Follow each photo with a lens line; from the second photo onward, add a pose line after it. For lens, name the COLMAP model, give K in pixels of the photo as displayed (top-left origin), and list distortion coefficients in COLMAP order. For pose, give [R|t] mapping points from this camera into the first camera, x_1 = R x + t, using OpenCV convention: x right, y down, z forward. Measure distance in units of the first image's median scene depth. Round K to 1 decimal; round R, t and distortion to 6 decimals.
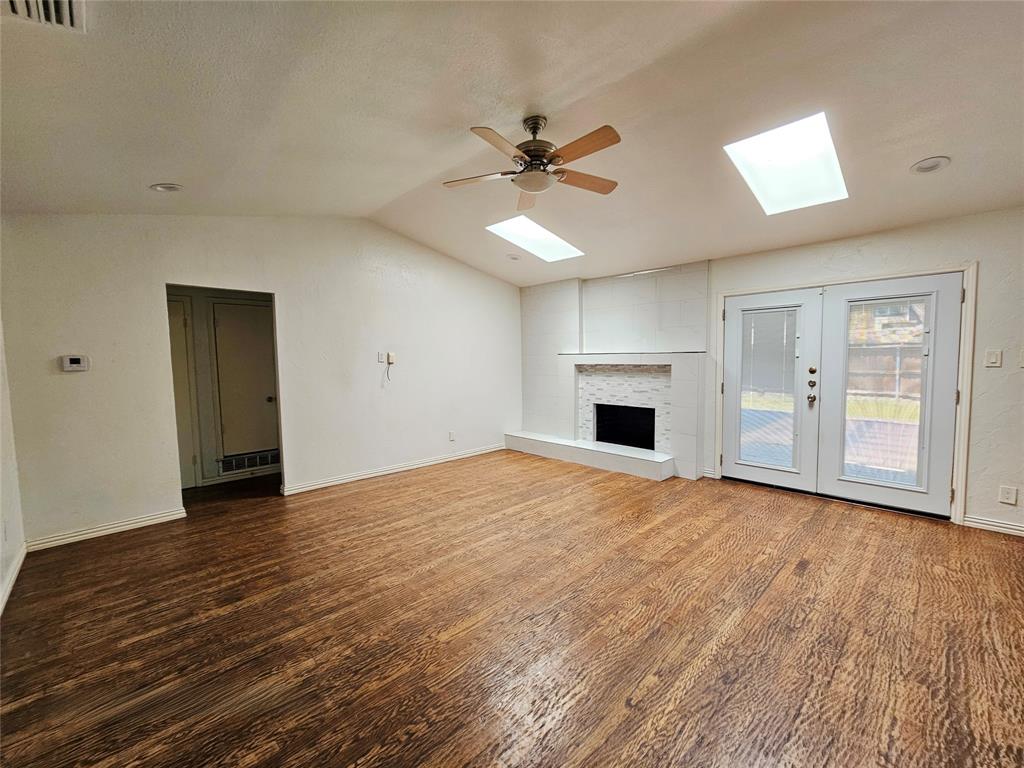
lens RADIAL K [[421.0, 0, 512.0], [0, 421.0, 384.0], [0, 0, 1]] dist [0.000363, 0.000044]
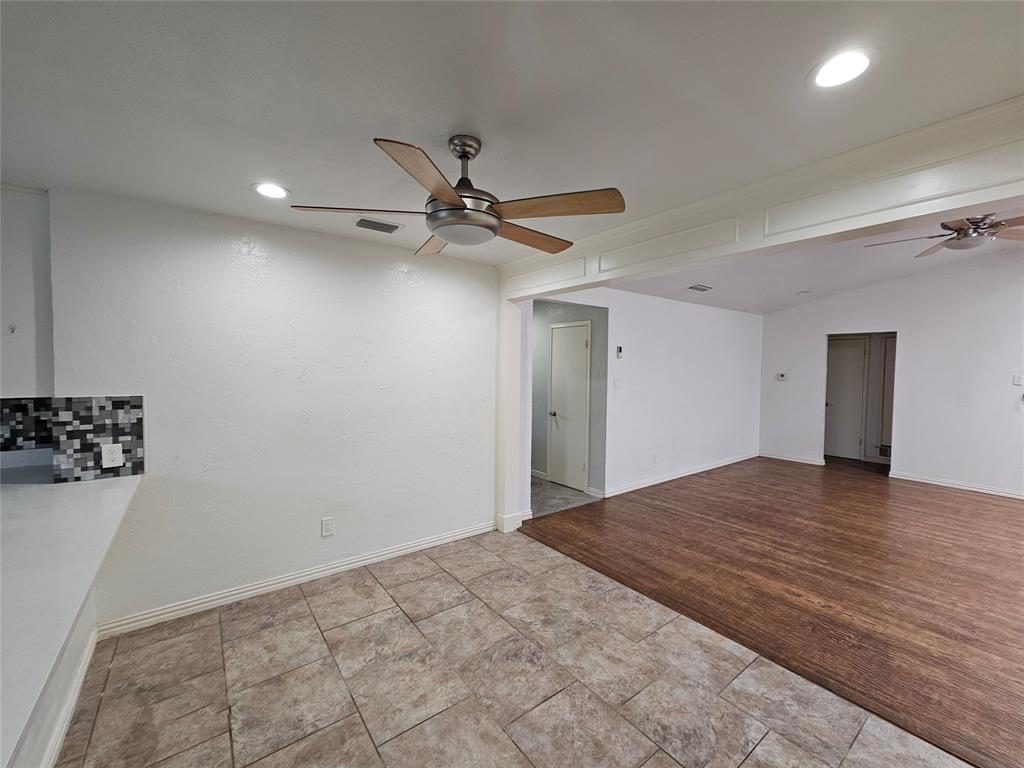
lens RADIAL K [[421.0, 0, 512.0], [0, 421.0, 384.0], [0, 0, 1]] dist [0.000363, 0.000044]
pose [[-0.128410, 0.054221, -0.990238, 1.030212], [-0.071807, 0.995375, 0.063814, -0.040050], [0.989118, 0.079301, -0.123923, -0.082698]]
